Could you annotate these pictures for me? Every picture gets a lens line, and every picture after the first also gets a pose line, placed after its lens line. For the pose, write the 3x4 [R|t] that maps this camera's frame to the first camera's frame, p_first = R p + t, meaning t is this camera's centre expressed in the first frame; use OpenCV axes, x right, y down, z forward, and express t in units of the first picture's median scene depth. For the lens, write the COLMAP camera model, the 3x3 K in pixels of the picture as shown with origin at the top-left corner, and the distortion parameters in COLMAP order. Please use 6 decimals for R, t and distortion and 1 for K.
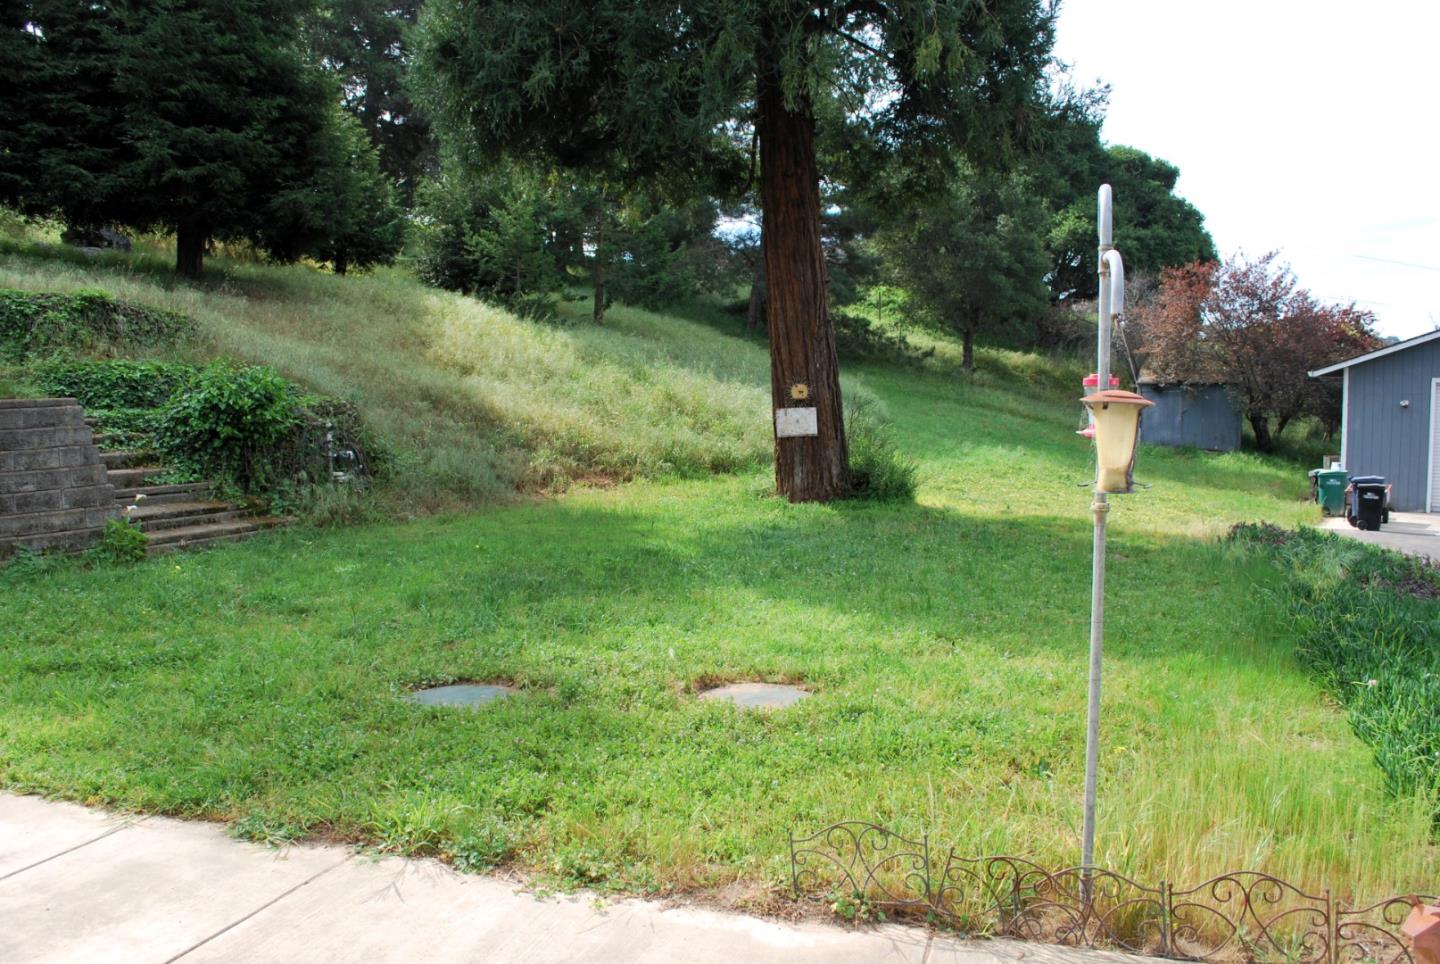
lens RADIAL K [[1140.6, 0, 720.0], [0, 1140.6, 476.1], [0, 0, 1]] dist [-0.077032, -0.001809]
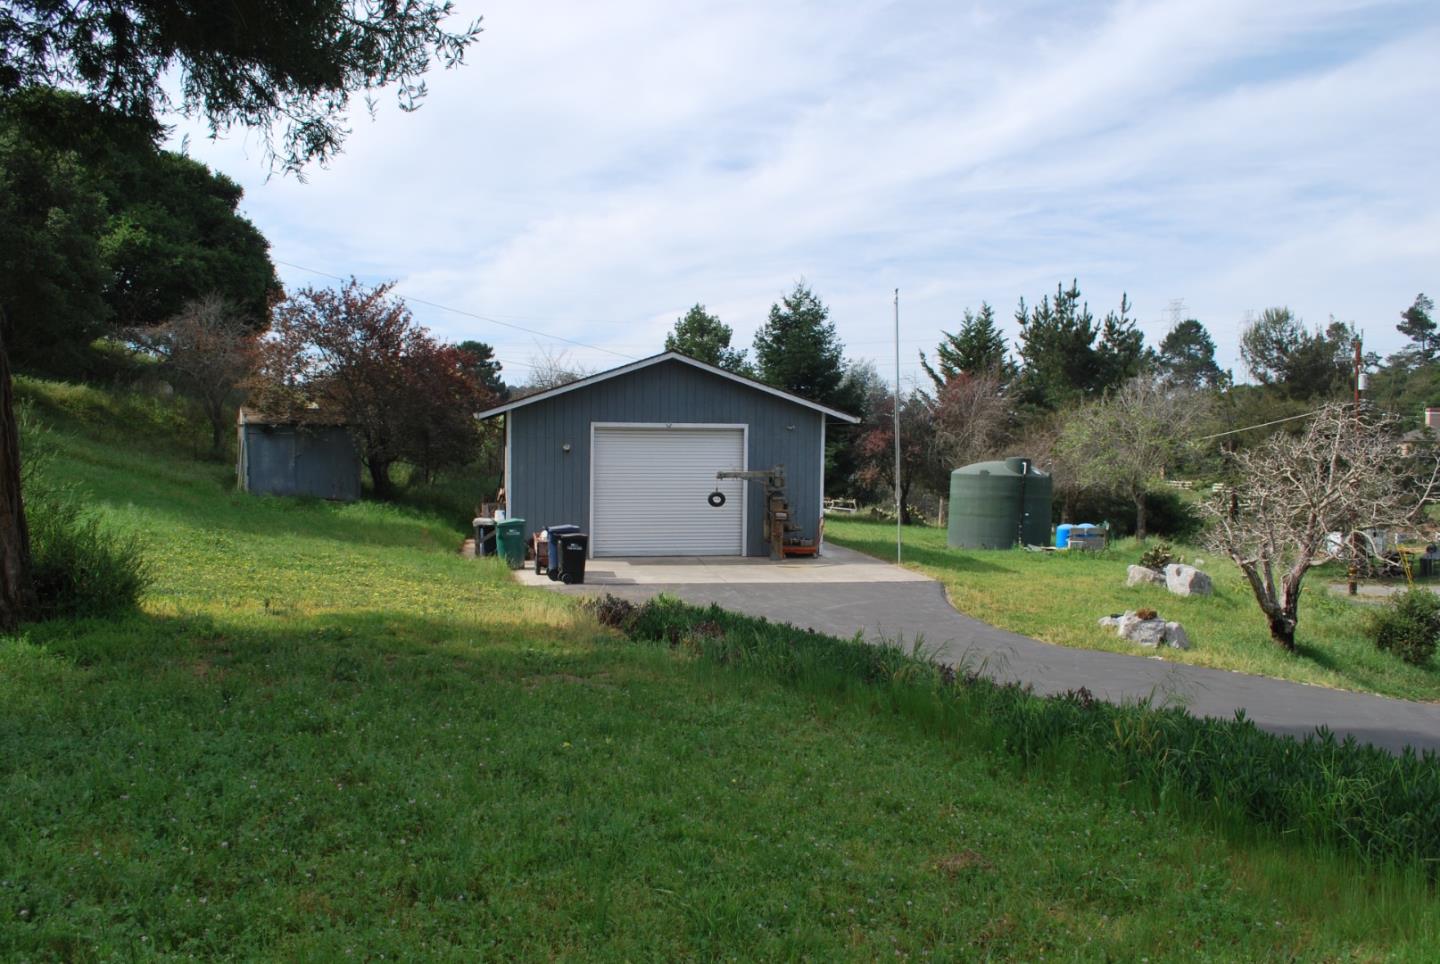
lens RADIAL K [[1140.6, 0, 719.9], [0, 1140.6, 481.6], [0, 0, 1]] dist [-0.077032, -0.001809]
pose [[0.654199, -0.015841, 0.756156, -0.031681], [0.040546, 0.999077, -0.014149, -0.010244], [-0.755235, 0.039916, 0.654238, 0.152722]]
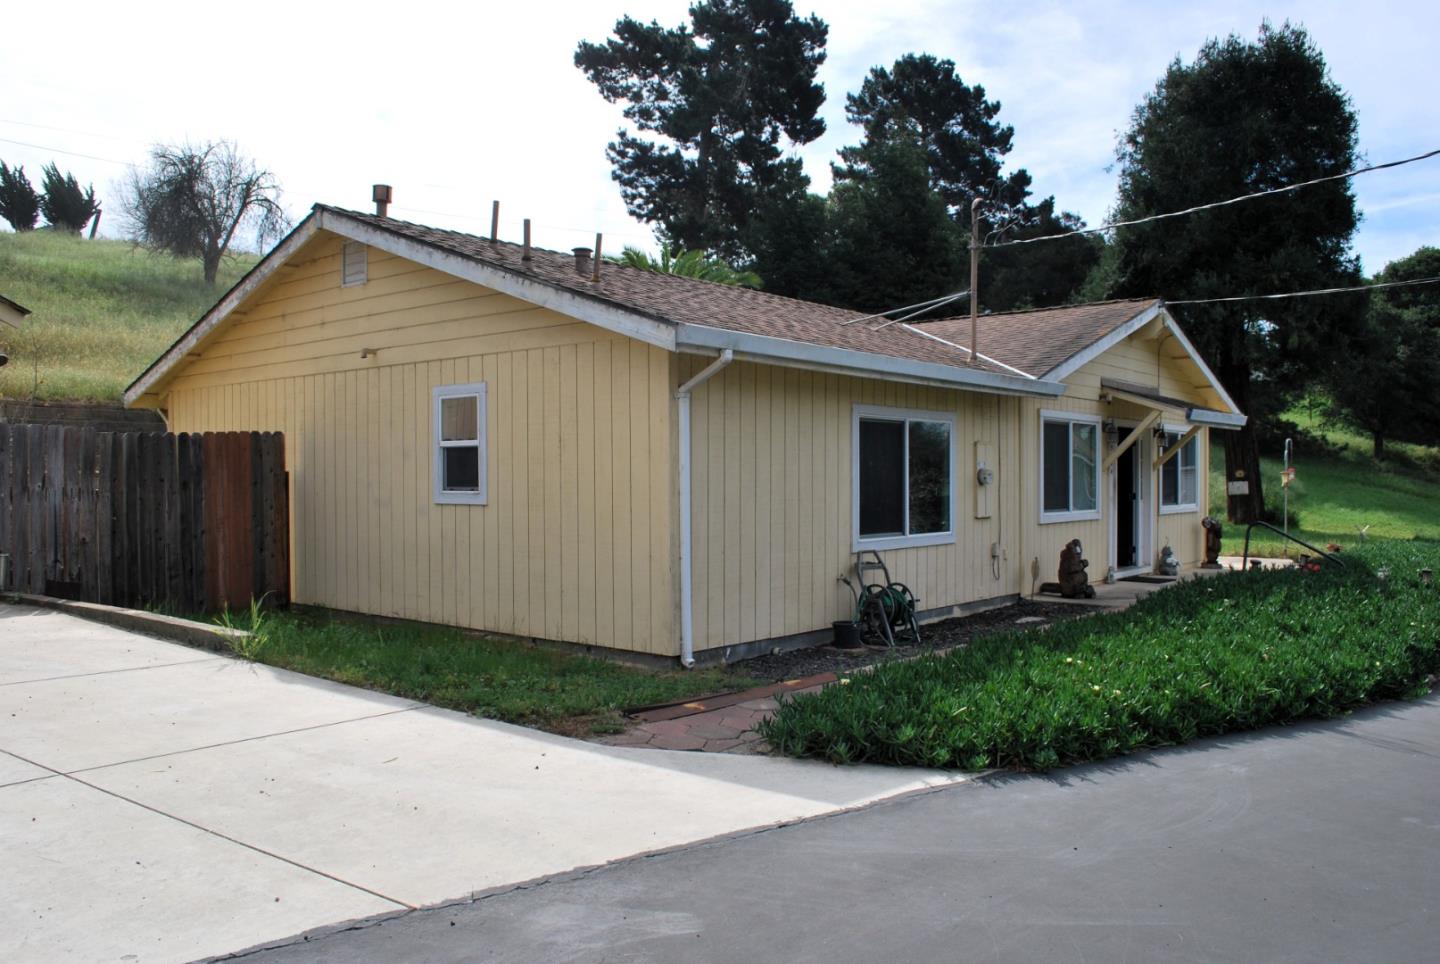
lens RADIAL K [[1140.6, 0, 723.9], [0, 1140.6, 477.9], [0, 0, 1]] dist [-0.077032, -0.001809]
pose [[0.933537, 0.007920, -0.358394, -0.030664], [-0.033635, 0.997281, -0.065573, 0.040055], [0.356900, 0.073269, 0.931265, -0.503529]]
